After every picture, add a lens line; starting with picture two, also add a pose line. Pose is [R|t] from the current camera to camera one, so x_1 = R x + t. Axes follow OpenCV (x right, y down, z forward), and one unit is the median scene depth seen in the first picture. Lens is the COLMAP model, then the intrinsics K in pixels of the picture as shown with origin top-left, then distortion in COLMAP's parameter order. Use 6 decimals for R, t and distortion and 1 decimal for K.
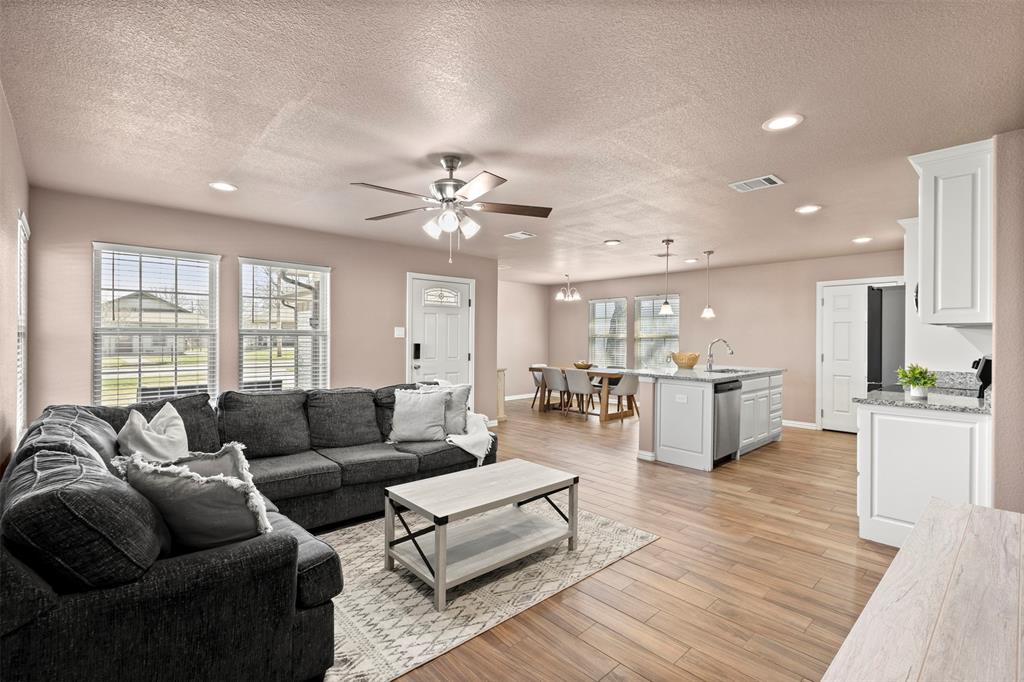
lens RADIAL K [[469.0, 0, 513.9], [0, 469.0, 339.8], [0, 0, 1]] dist [0.002466, -0.000744]
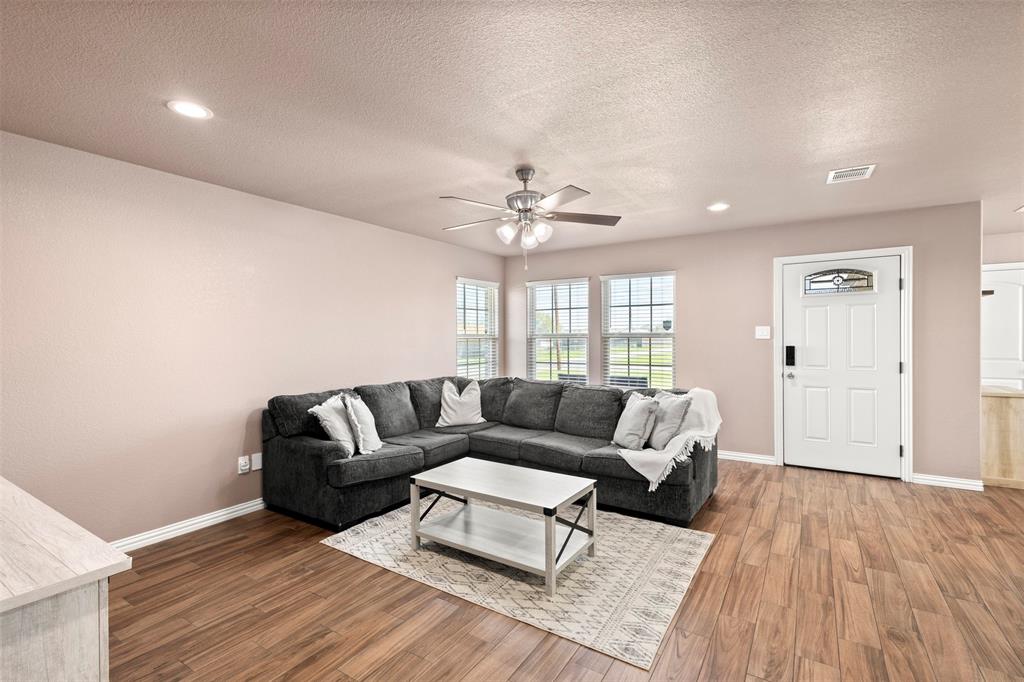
lens RADIAL K [[469.0, 0, 513.0], [0, 469.0, 341.3], [0, 0, 1]] dist [0.002466, -0.000744]
pose [[0.245376, -0.000272, -0.969428, 0.928758], [0.002867, 0.999996, 0.000445, -0.003426], [0.969424, -0.002889, 0.245376, 0.743215]]
